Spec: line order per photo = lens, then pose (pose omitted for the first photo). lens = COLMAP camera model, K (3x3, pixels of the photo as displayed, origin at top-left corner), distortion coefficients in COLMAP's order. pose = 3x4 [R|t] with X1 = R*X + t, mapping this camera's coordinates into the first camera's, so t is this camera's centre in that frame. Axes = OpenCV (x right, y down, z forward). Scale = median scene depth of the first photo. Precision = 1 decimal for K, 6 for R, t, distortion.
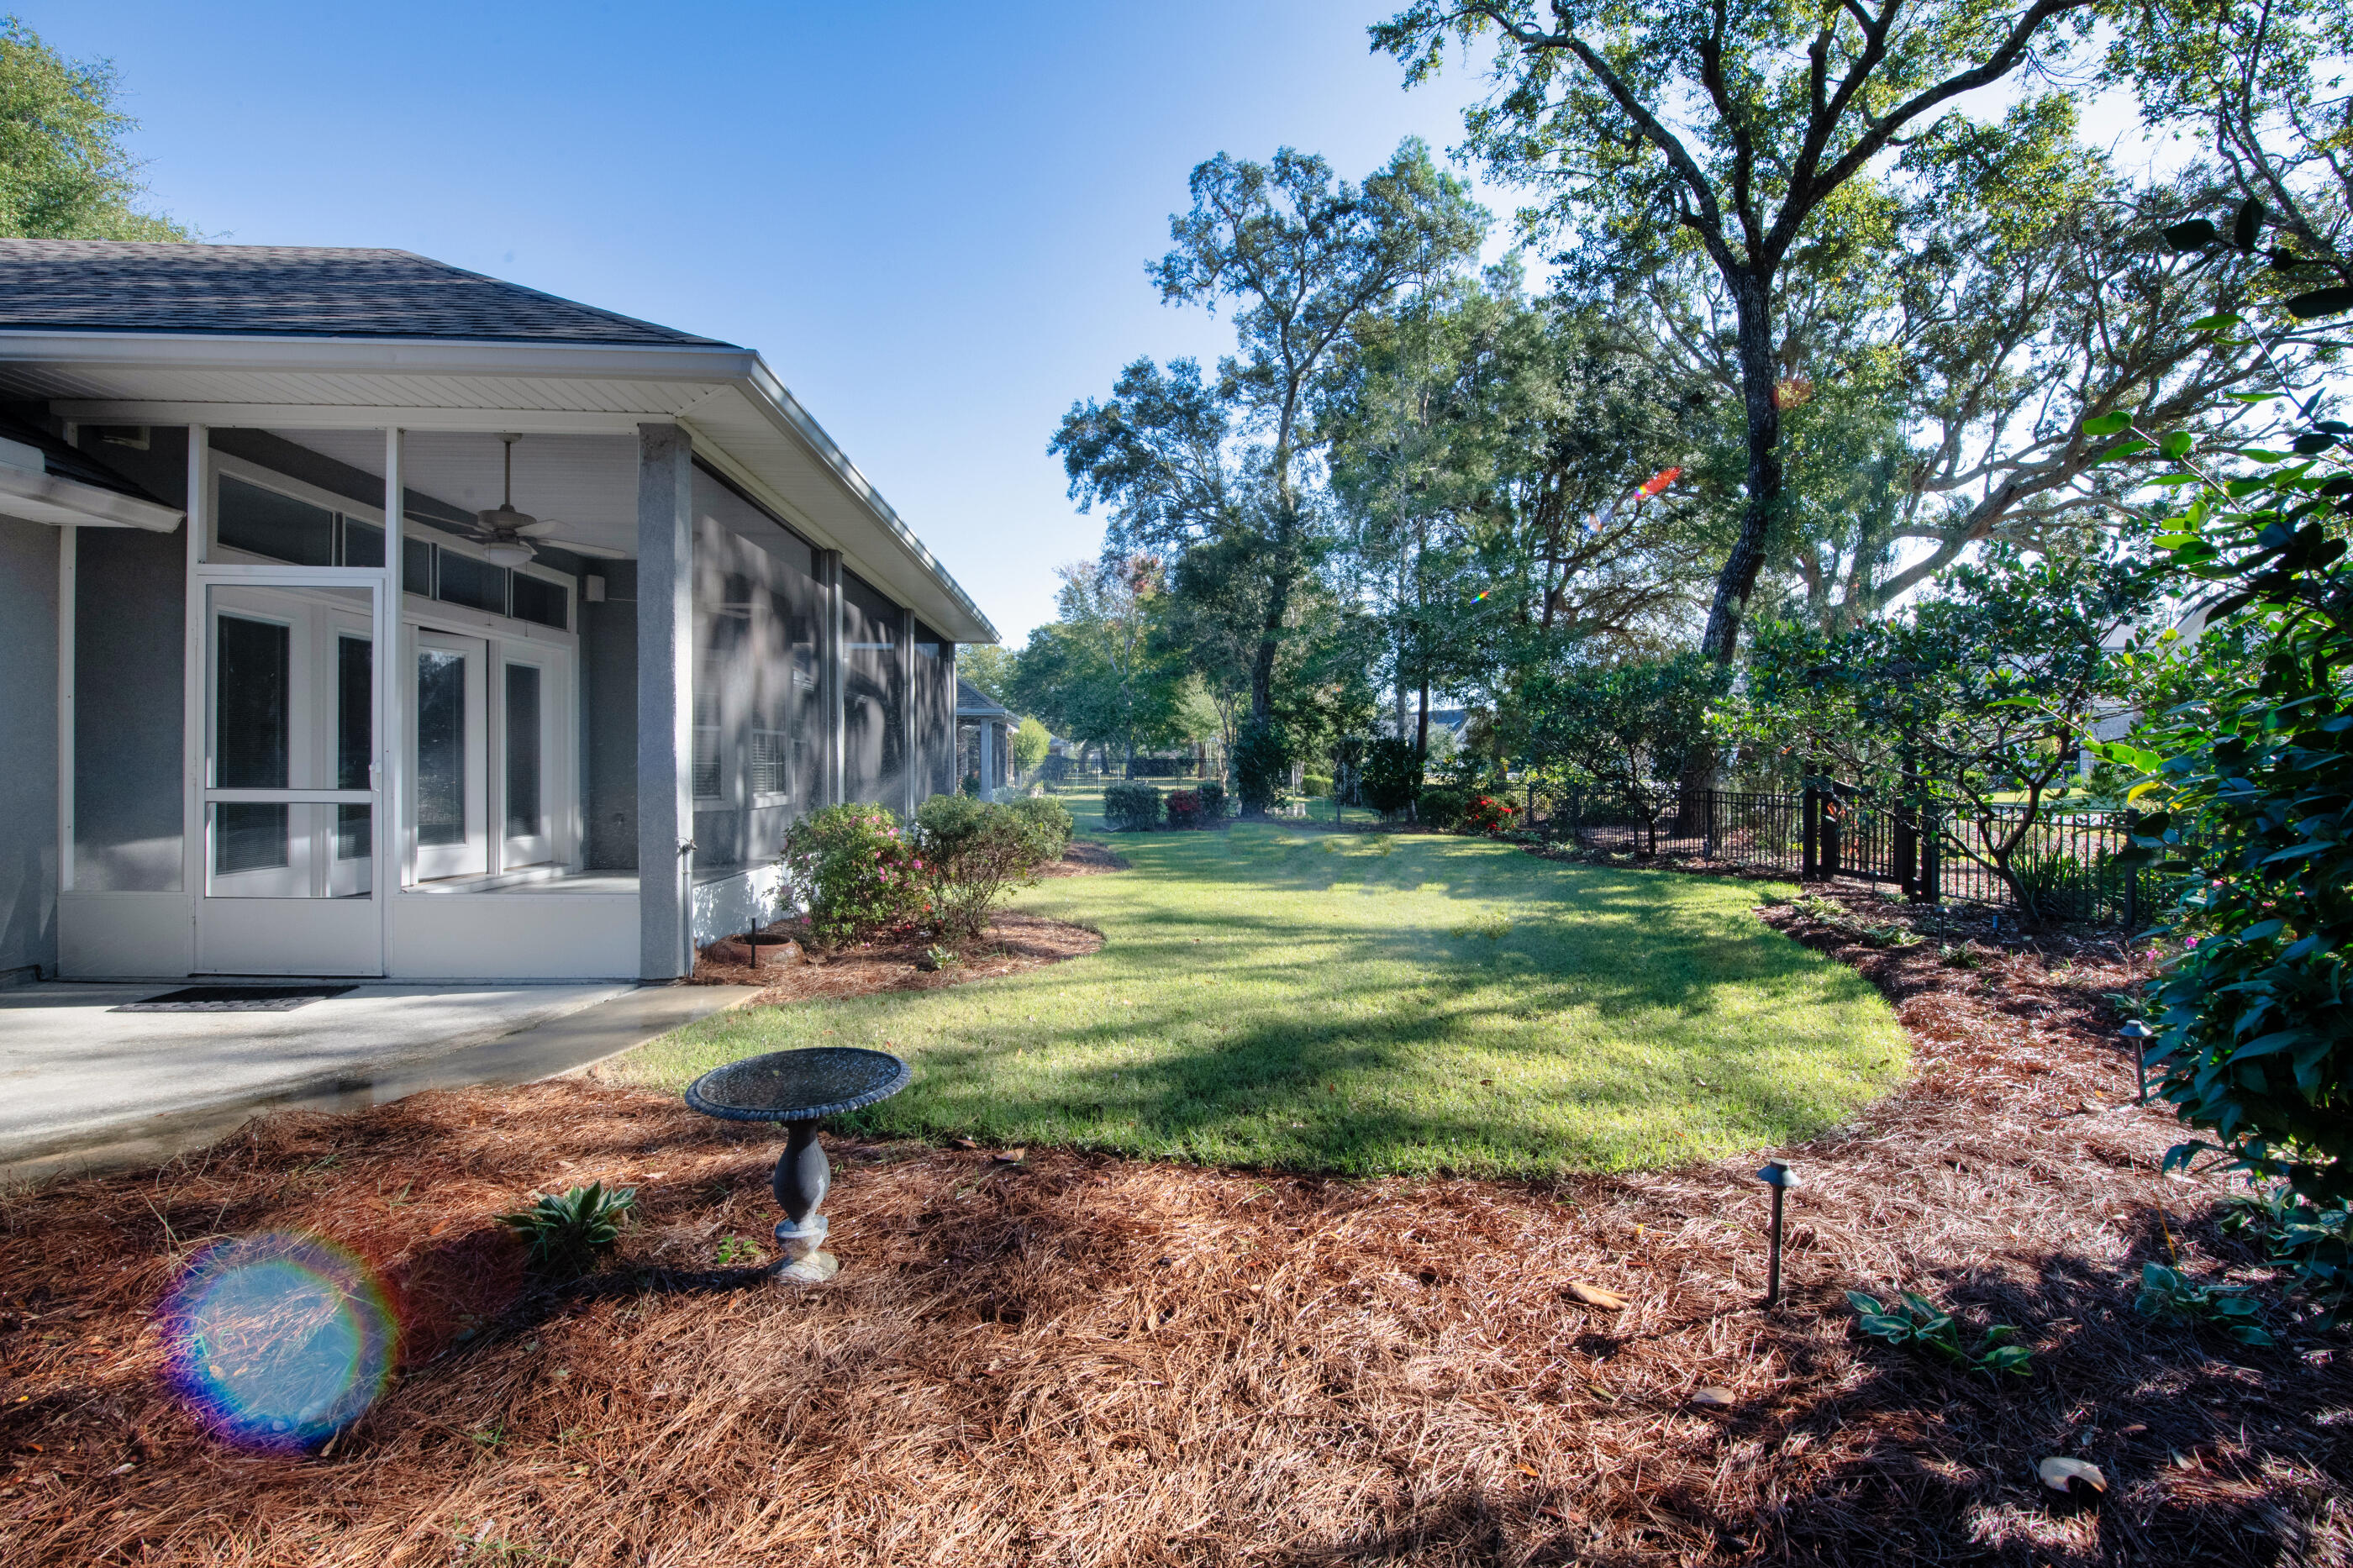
lens RADIAL K [[971.5, 0, 1176.5], [0, 971.5, 784.0], [0, 0, 1]] dist [-0.027654, 0.000302]
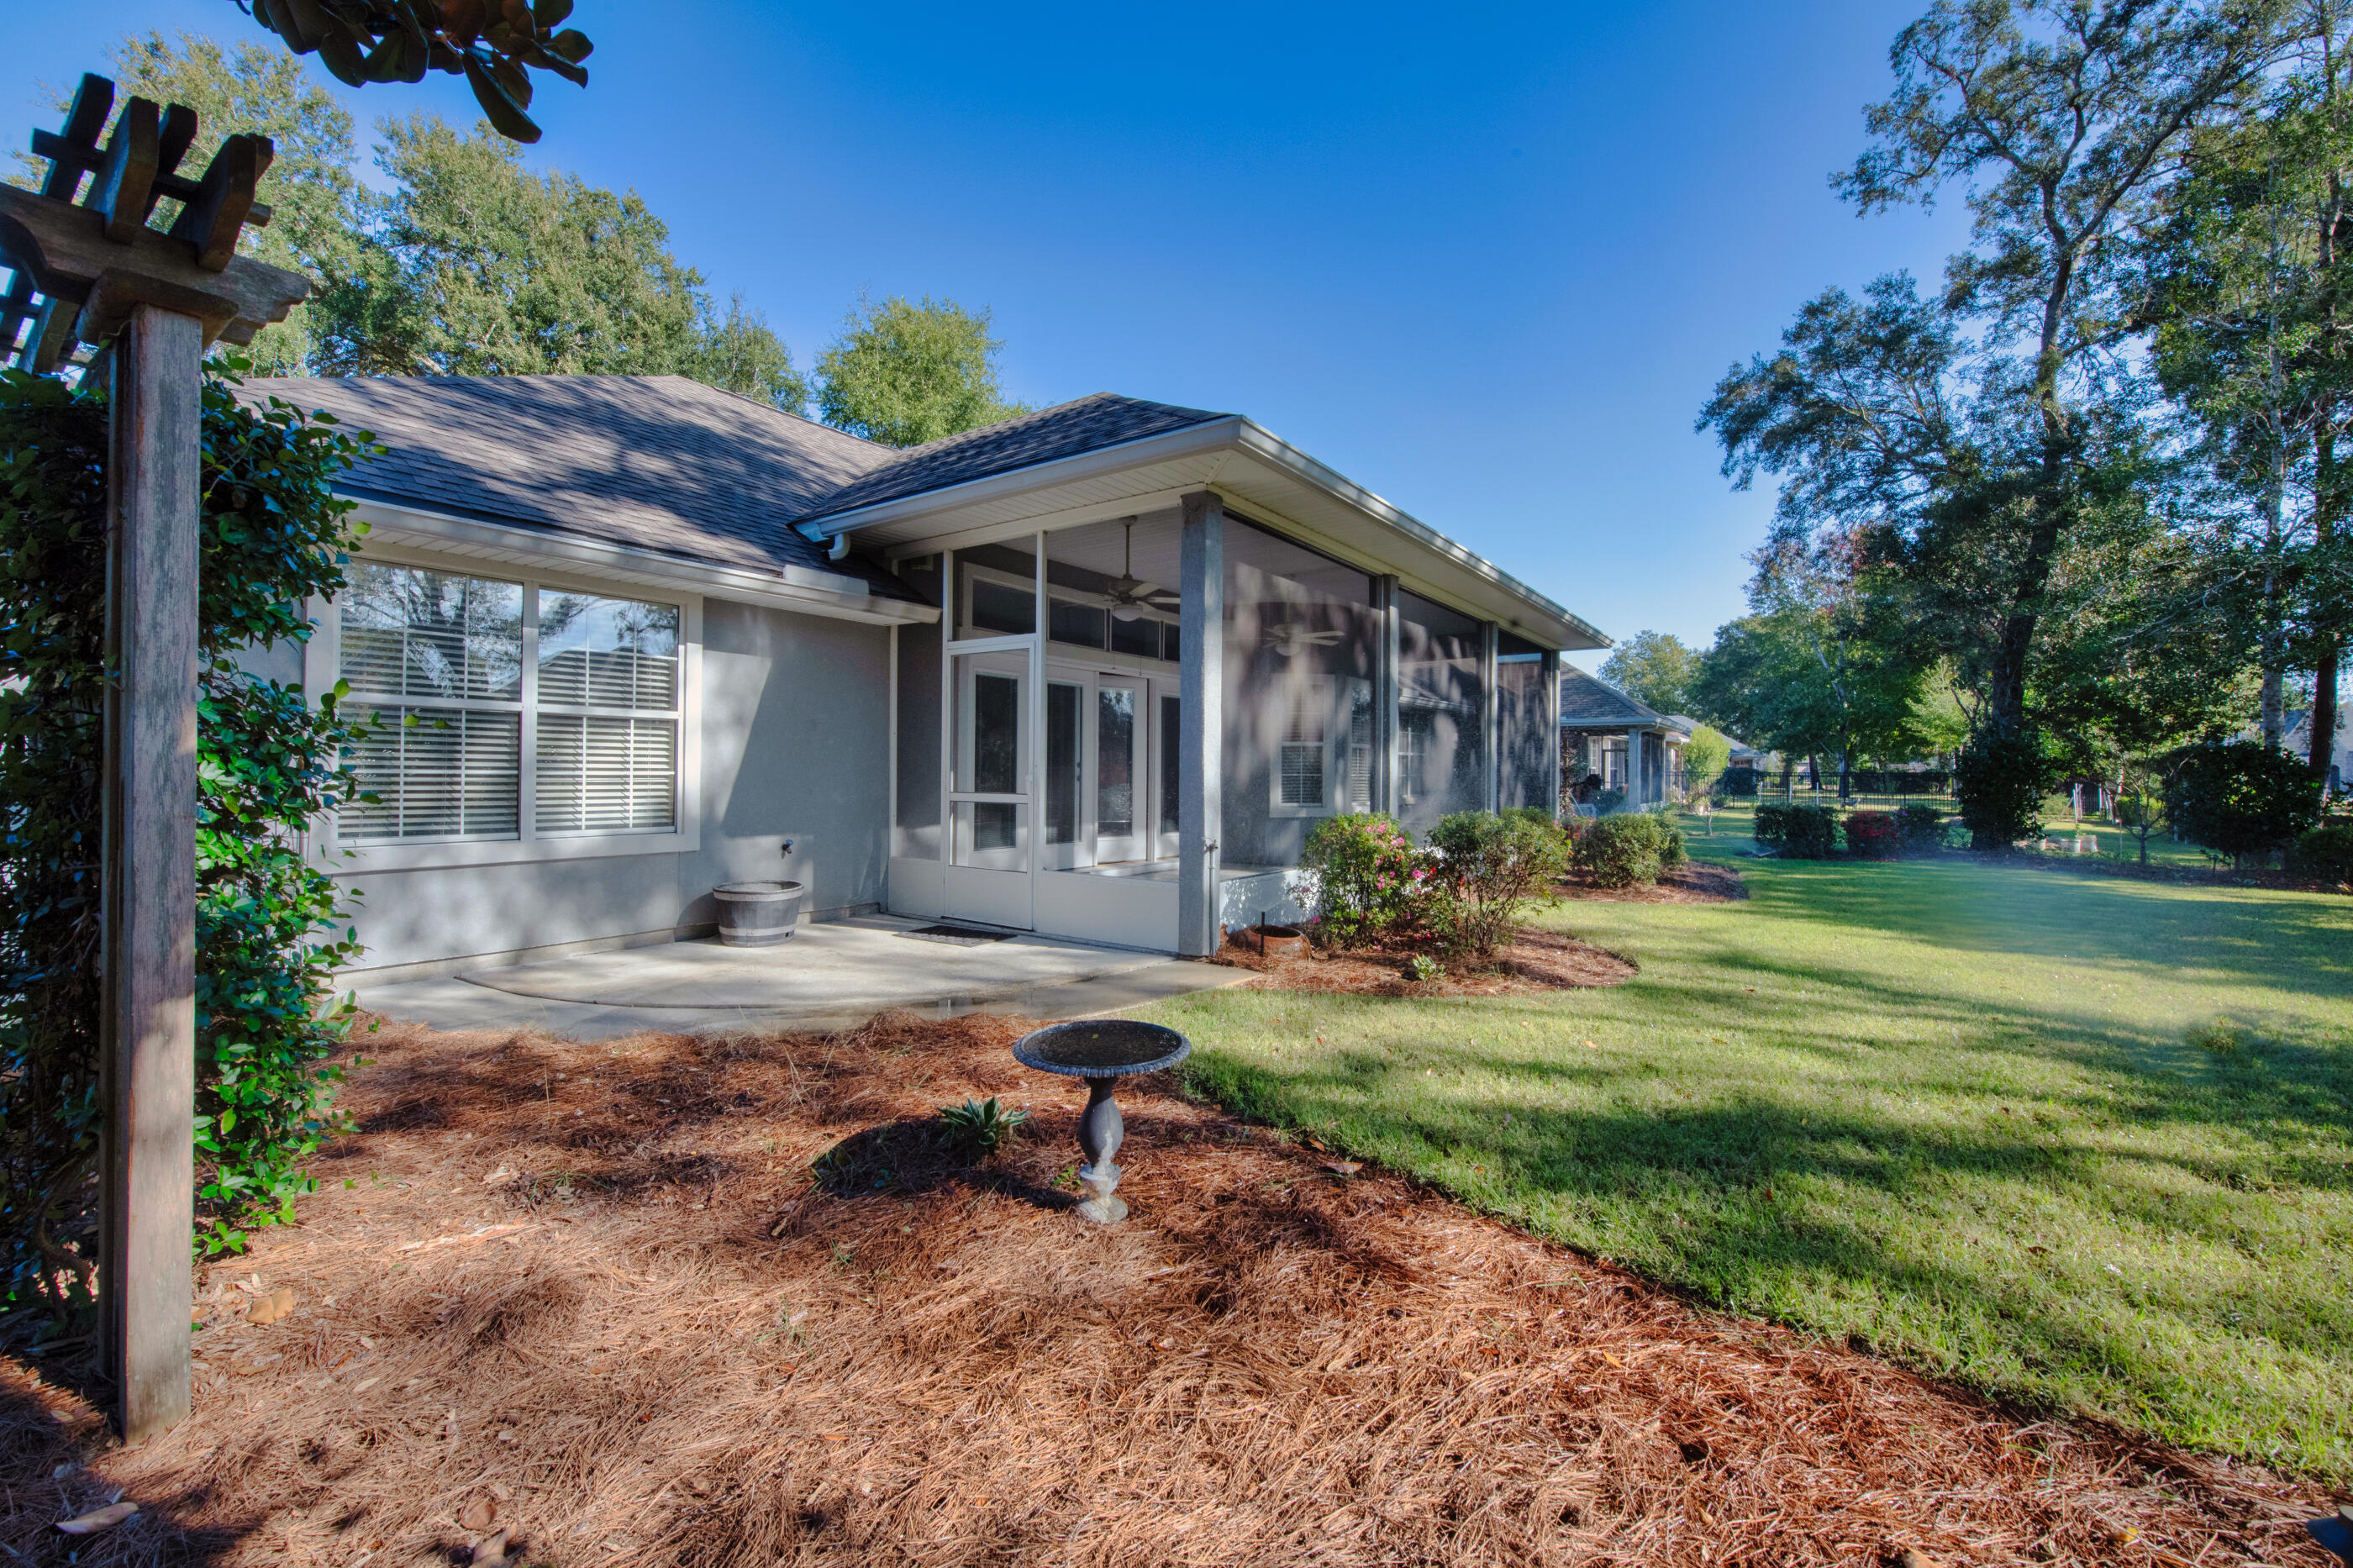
lens RADIAL K [[939.4, 0, 1140.2], [0, 939.4, 794.8], [0, 0, 1]] dist [-0.028294, 0.000713]
pose [[0.756732, 0.014306, -0.653569, 0.099430], [-0.014910, 0.999878, 0.004623, -0.001163], [0.653555, 0.006246, 0.756853, 0.040582]]
